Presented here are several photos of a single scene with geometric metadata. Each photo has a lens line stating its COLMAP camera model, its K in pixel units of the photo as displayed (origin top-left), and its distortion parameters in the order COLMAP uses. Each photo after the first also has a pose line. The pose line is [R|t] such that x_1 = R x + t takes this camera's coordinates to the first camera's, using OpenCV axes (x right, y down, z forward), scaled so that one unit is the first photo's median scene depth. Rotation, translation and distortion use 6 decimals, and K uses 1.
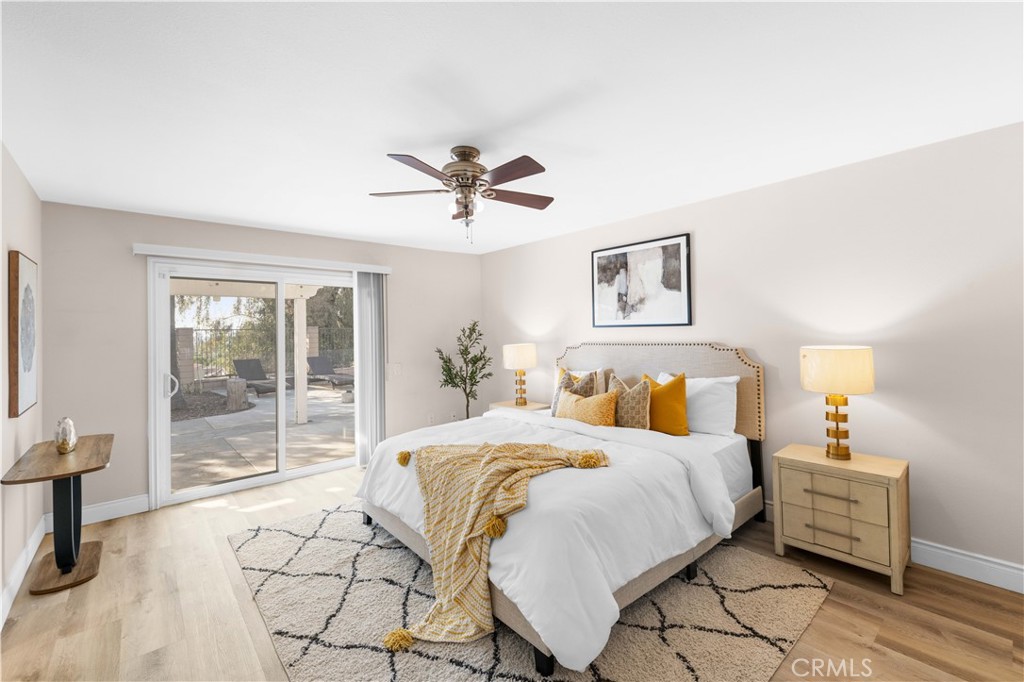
lens RADIAL K [[434.2, 0, 504.9], [0, 434.2, 311.1], [0, 0, 1]] dist [0.035620, 0.000043]
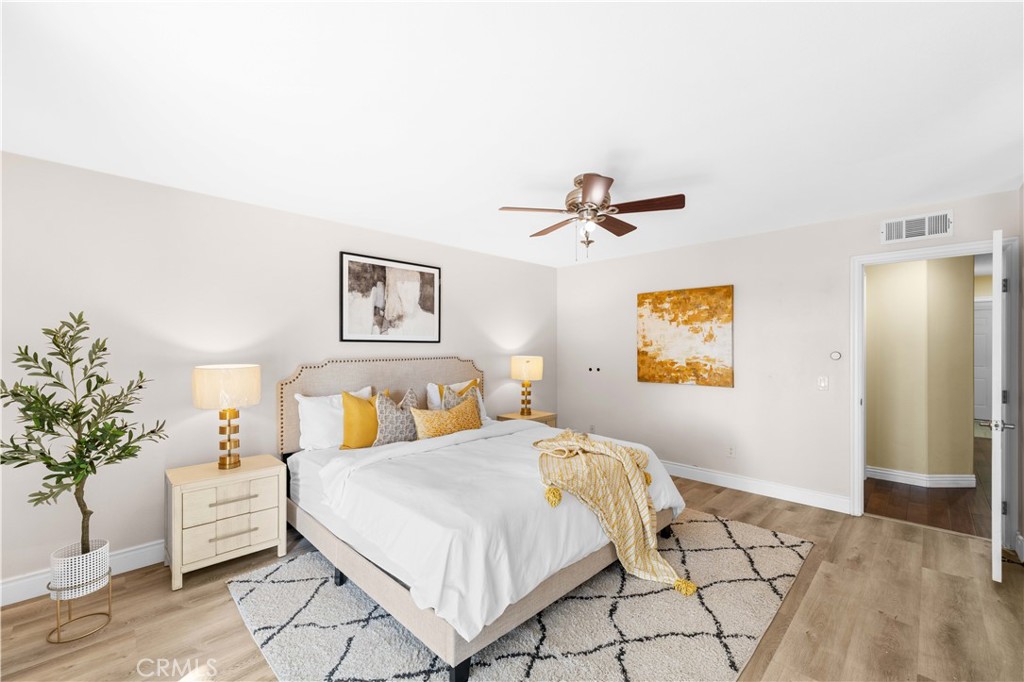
lens RADIAL K [[417.5, 0, 513.6], [0, 417.5, 342.0], [0, 0, 1]] dist [0.001684, -0.000083]
pose [[-0.086814, 0.030829, 0.995747, -0.677025], [-0.044655, 0.998396, -0.034804, 0.055167], [-0.995223, -0.047487, -0.085298, 0.784412]]
